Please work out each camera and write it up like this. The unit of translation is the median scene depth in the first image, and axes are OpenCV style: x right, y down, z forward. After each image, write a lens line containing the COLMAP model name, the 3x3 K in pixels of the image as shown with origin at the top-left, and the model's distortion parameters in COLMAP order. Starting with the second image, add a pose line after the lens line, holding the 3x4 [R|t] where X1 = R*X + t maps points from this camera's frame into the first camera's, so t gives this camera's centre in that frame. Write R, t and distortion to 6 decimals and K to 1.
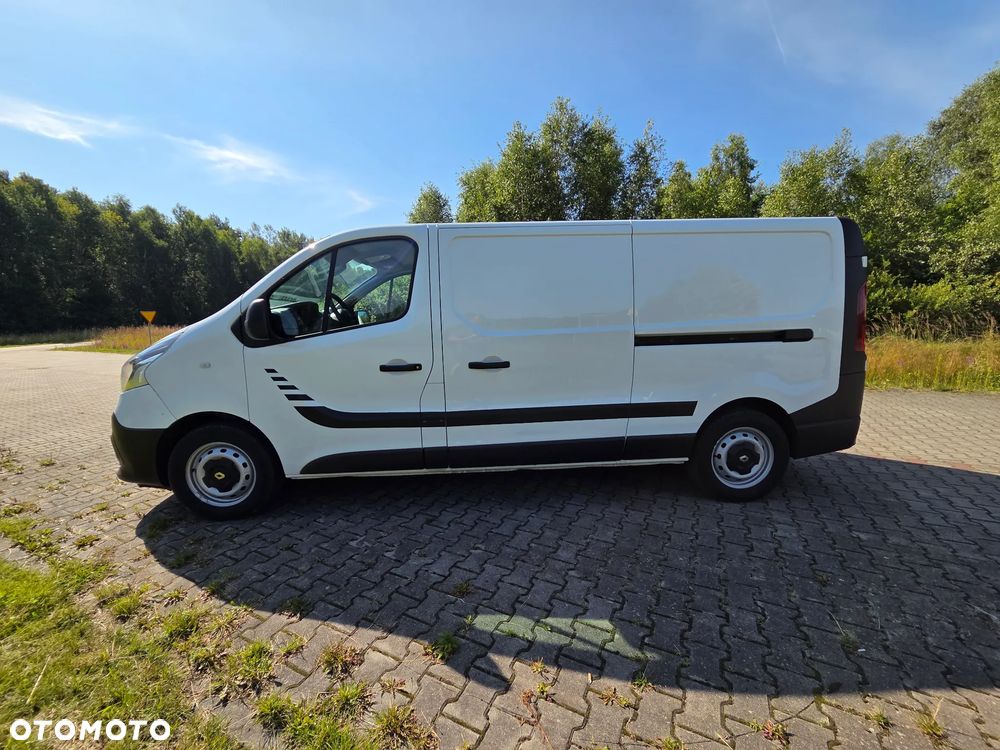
lens RADIAL K [[410.5, 0, 500.0], [0, 410.5, 375.0], [0, 0, 1]] dist [0.011919, -0.005741]
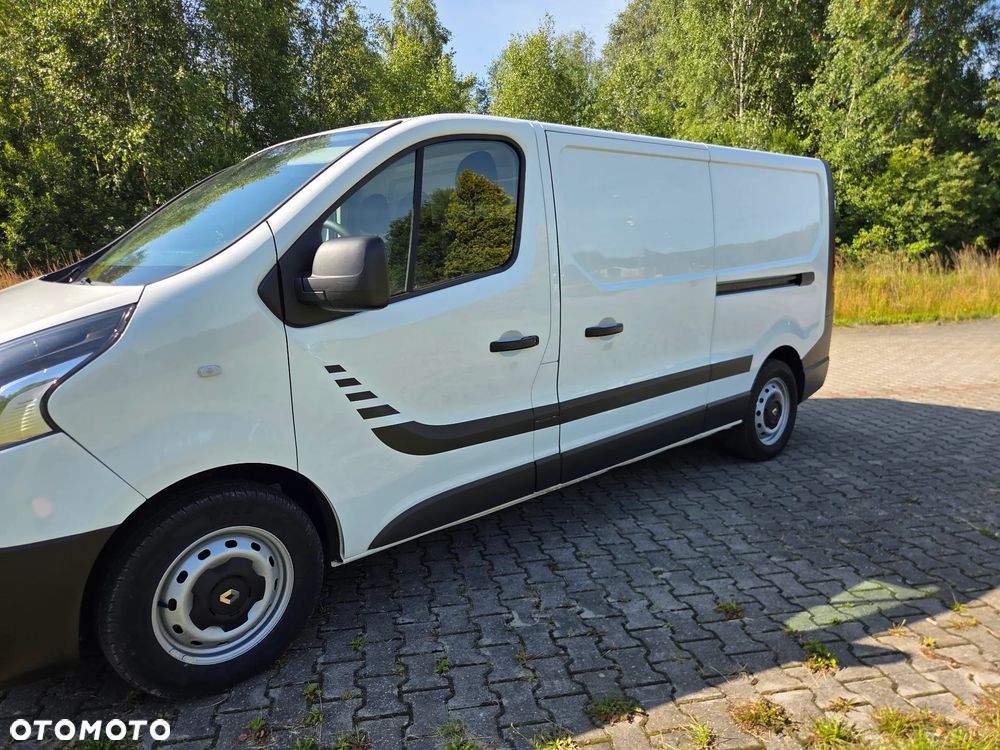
lens RADIAL K [[668.4, 0, 496.5], [0, 668.4, 374.5], [0, 0, 1]] dist [0.061232, -0.049199]
pose [[0.787341, -0.108378, 0.606917, -0.913894], [0.082343, 0.994093, 0.070696, -0.046410], [-0.610994, -0.005686, 0.791614, 0.188653]]
